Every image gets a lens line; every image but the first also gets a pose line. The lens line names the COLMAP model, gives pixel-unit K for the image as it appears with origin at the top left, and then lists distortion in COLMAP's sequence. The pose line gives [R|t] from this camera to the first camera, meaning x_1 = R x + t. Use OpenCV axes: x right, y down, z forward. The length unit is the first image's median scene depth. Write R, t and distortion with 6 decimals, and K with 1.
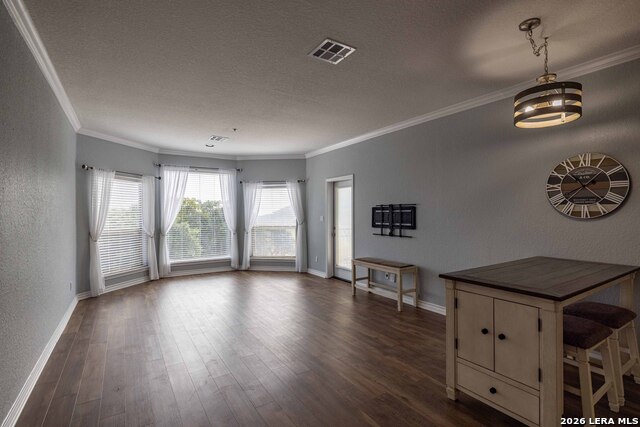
lens RADIAL K [[304.9, 0, 320.0], [0, 304.9, 213.5], [0, 0, 1]] dist [-0.000944, -0.000008]
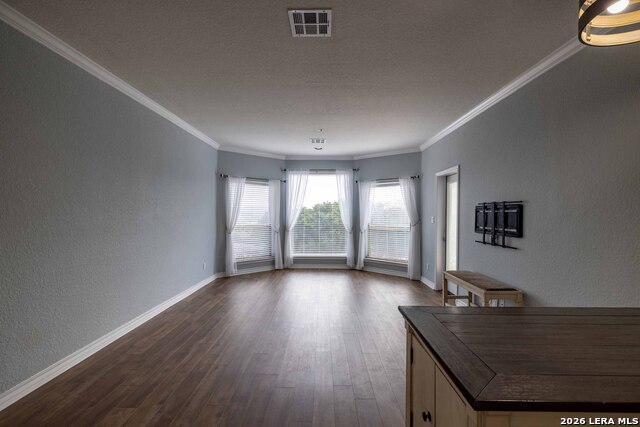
lens RADIAL K [[300.9, 0, 320.0], [0, 300.9, 213.5], [0, 0, 1]] dist [-0.001919, -0.000133]
pose [[0.832789, 0.010066, -0.553499, 0.214300], [-0.009909, 0.999946, 0.003275, -0.000211], [0.553502, 0.002757, 0.832843, 0.127226]]
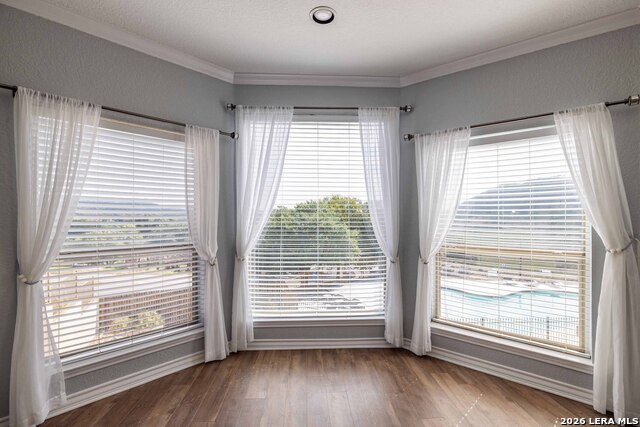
lens RADIAL K [[304.9, 0, 320.0], [0, 304.9, 213.5], [0, 0, 1]] dist [-0.000944, -0.000008]
pose [[0.865266, 0.006014, -0.501276, -0.180685], [-0.006869, 0.999976, 0.000141, 0.001085], [0.501265, 0.003321, 0.865287, 0.668190]]
